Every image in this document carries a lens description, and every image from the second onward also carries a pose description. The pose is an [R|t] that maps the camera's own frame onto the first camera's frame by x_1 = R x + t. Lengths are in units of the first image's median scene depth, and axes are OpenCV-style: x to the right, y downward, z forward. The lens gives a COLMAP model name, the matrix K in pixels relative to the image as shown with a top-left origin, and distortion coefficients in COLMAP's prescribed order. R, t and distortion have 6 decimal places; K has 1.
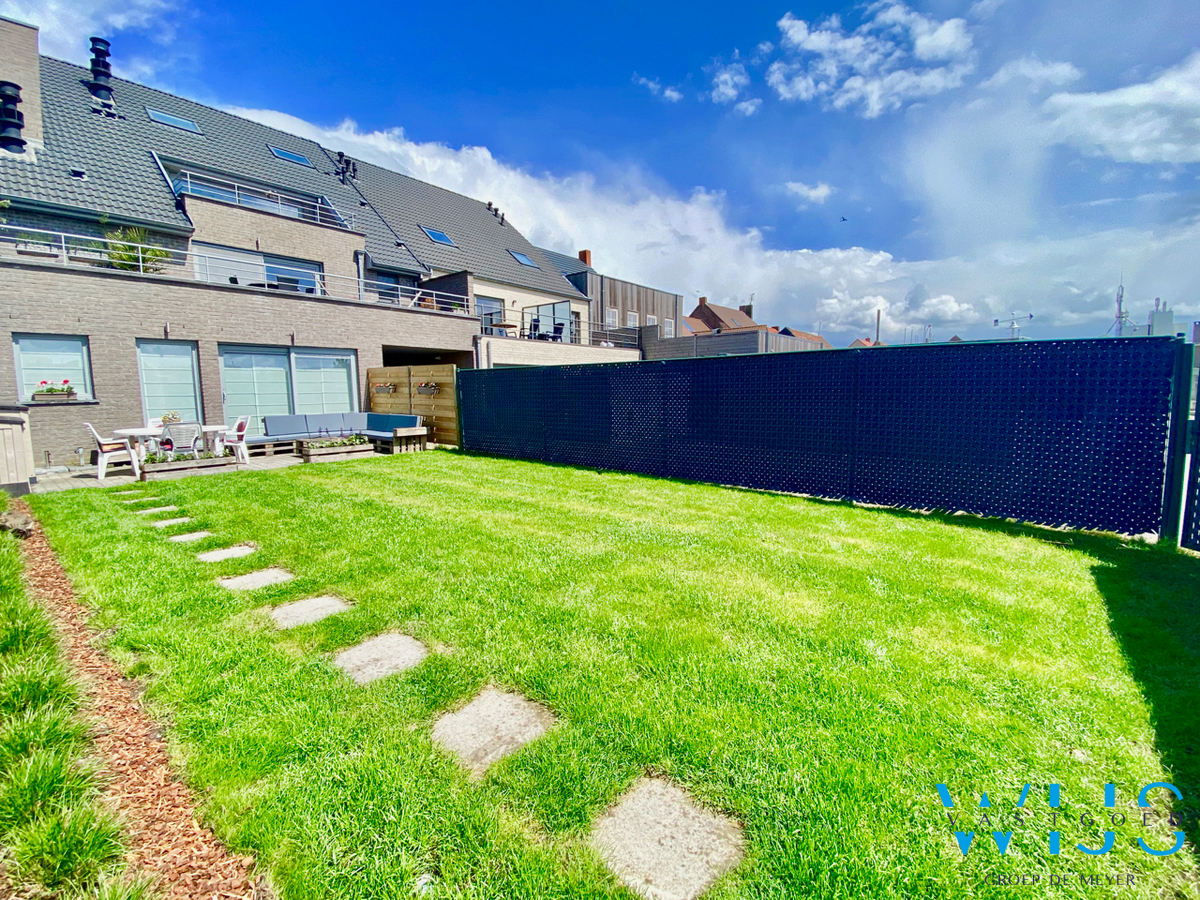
lens RADIAL K [[499.8, 0, 592.7], [0, 499.8, 451.2], [0, 0, 1]] dist [0.013774, -0.019056]
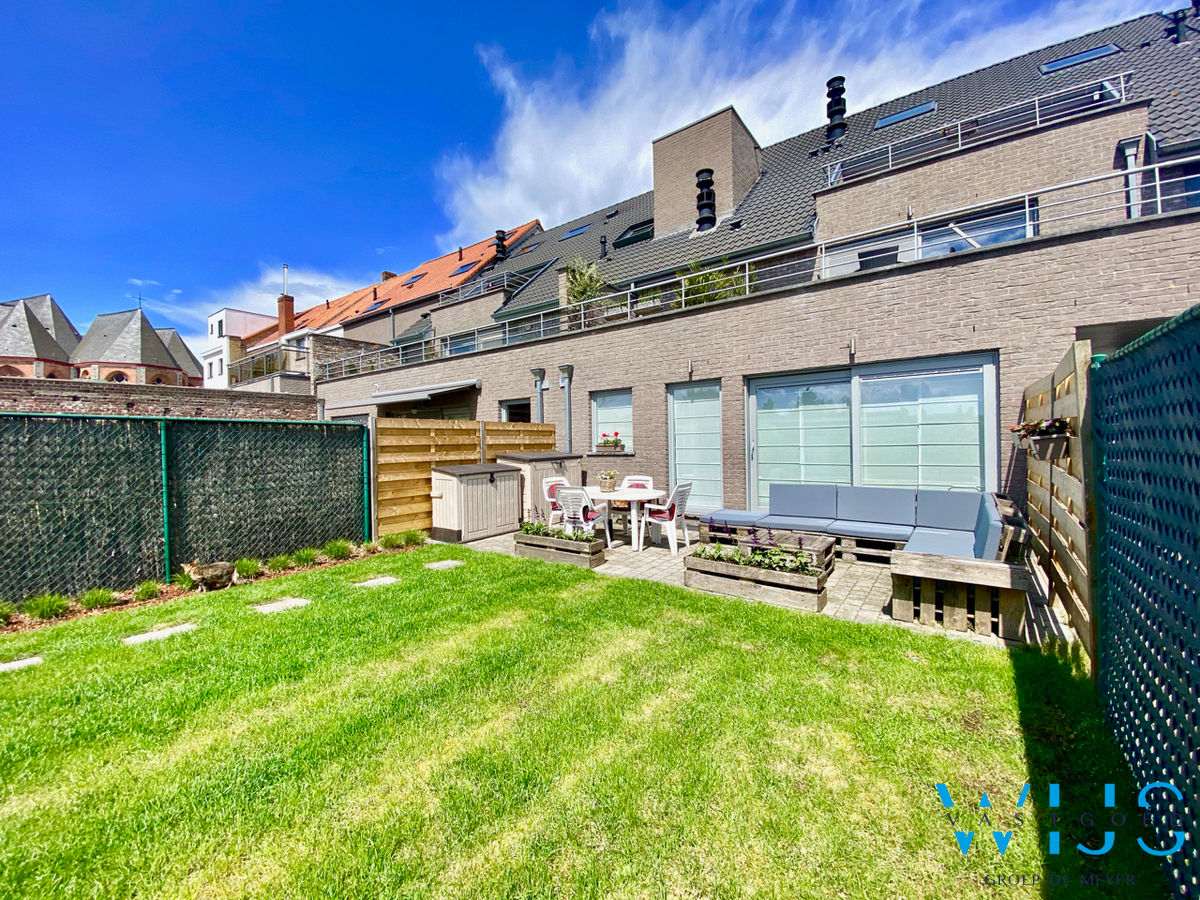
lens RADIAL K [[496.6, 0, 590.7], [0, 496.6, 448.7], [0, 0, 1]] dist [0.028269, -0.031419]
pose [[-0.001486, 0.015327, -0.999881, -0.023443], [-0.106571, 0.994186, 0.015398, -0.095728], [0.994304, 0.106581, 0.000156, 0.755282]]
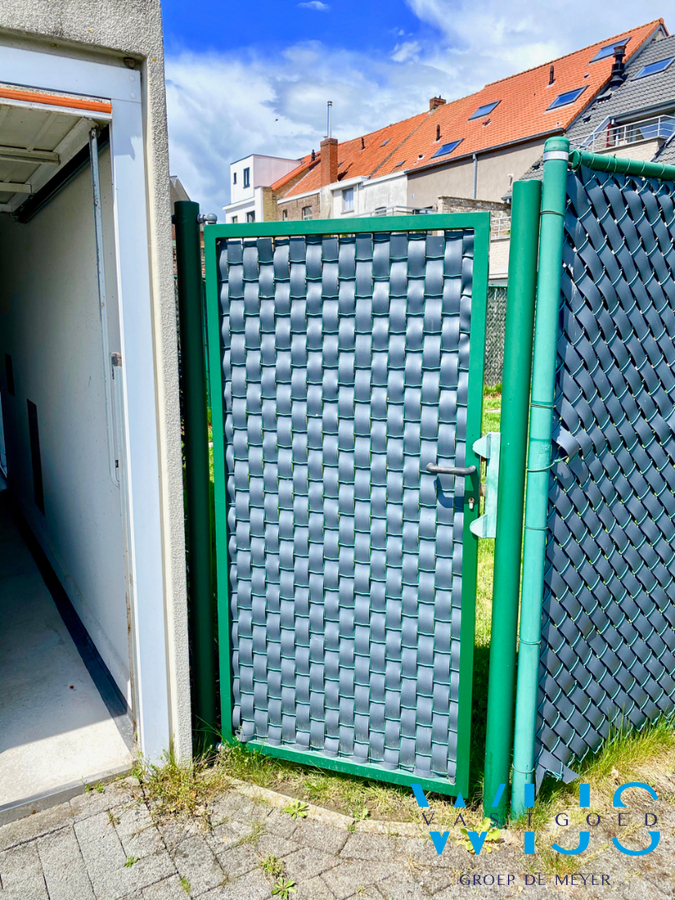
lens RADIAL K [[679.0, 0, 337.5], [0, 679.0, 450.0], [0, 0, 1]] dist [0.032942, -0.006755]
pose [[-0.350834, 0.191450, -0.916658, 0.666141], [-0.115187, 0.962622, 0.245136, -0.049154], [0.929326, 0.191590, -0.315668, 0.415532]]
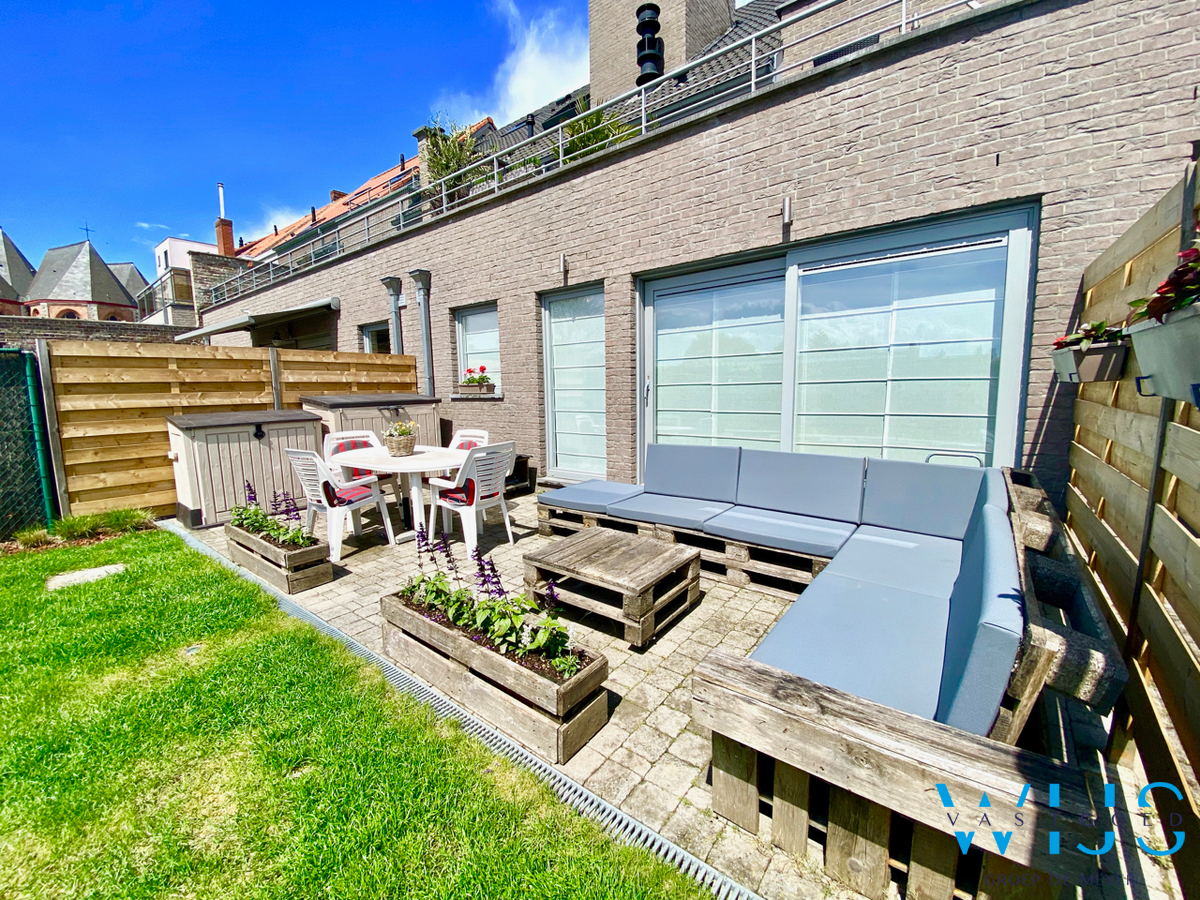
lens RADIAL K [[499.8, 0, 592.7], [0, 499.8, 451.2], [0, 0, 1]] dist [0.013774, -0.019056]
pose [[-0.019053, 0.128644, -0.991508, -0.252706], [-0.108173, 0.985601, 0.129956, -0.106841], [0.993950, 0.109730, -0.004863, 0.939353]]
